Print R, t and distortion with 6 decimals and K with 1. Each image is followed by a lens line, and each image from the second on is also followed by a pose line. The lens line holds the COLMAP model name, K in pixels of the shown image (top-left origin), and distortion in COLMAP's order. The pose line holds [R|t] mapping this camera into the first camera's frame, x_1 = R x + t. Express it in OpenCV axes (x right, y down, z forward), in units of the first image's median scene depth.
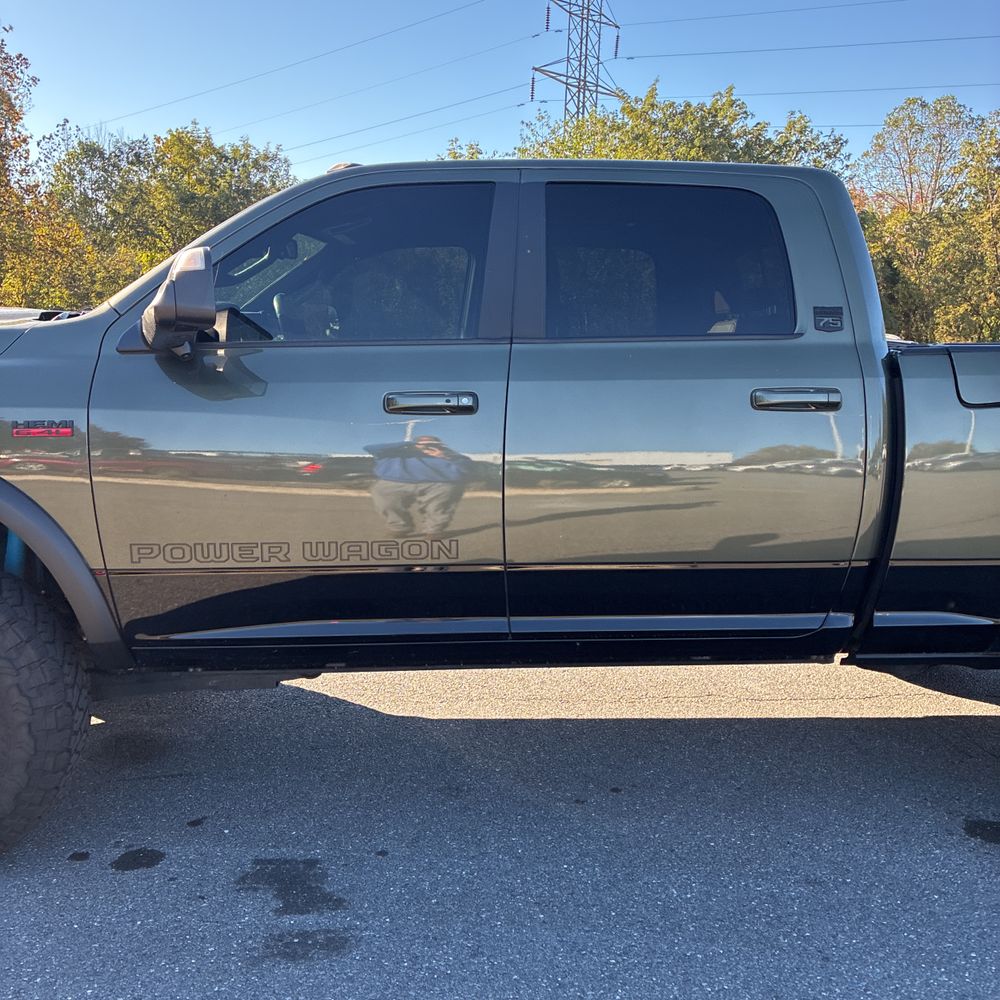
lens RADIAL K [[1017.2, 0, 497.6], [0, 1017.2, 455.8], [0, 0, 1]] dist [0.033761, -0.000584]
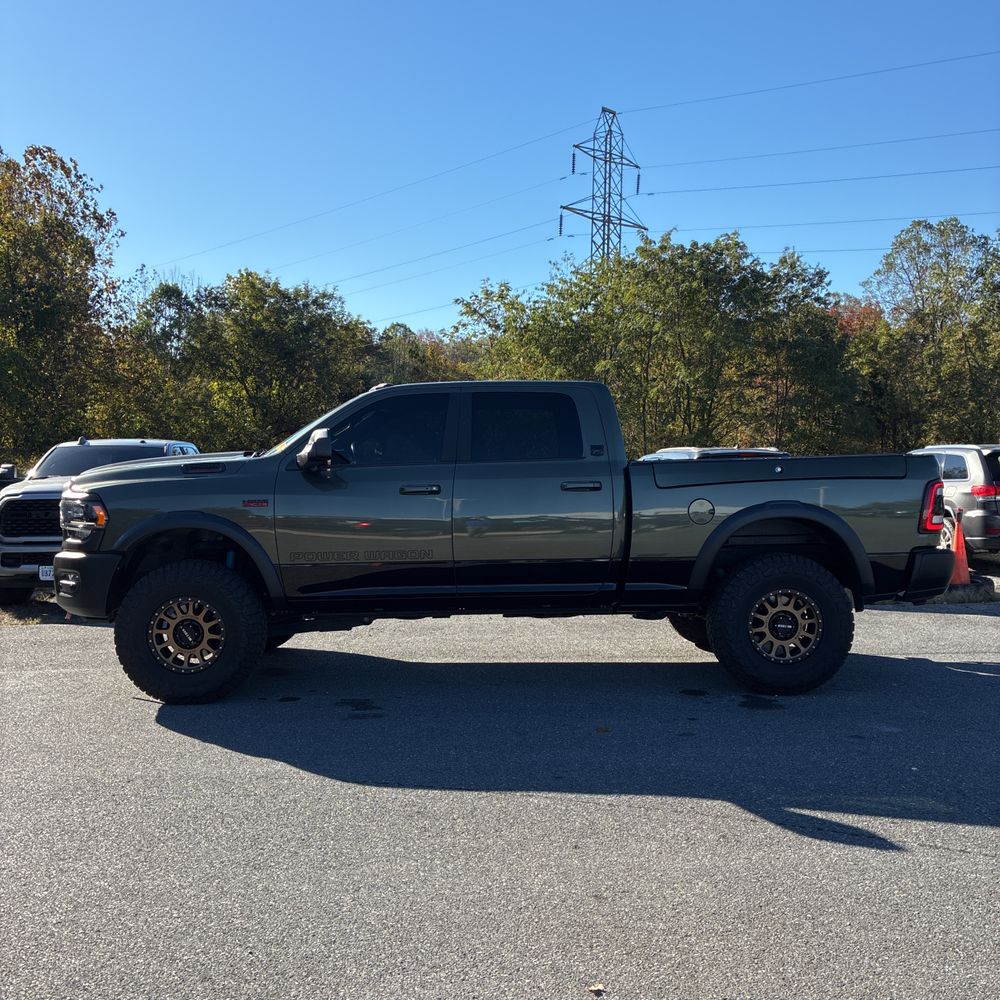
lens RADIAL K [[1004.8, 0, 498.5], [0, 1004.8, 440.3], [0, 0, 1]] dist [0.136796, -0.011483]
pose [[0.998883, -0.017322, -0.043957, 0.017456], [0.011838, 0.992450, -0.122079, 0.009542], [0.045740, 0.121422, 0.991547, -0.103244]]
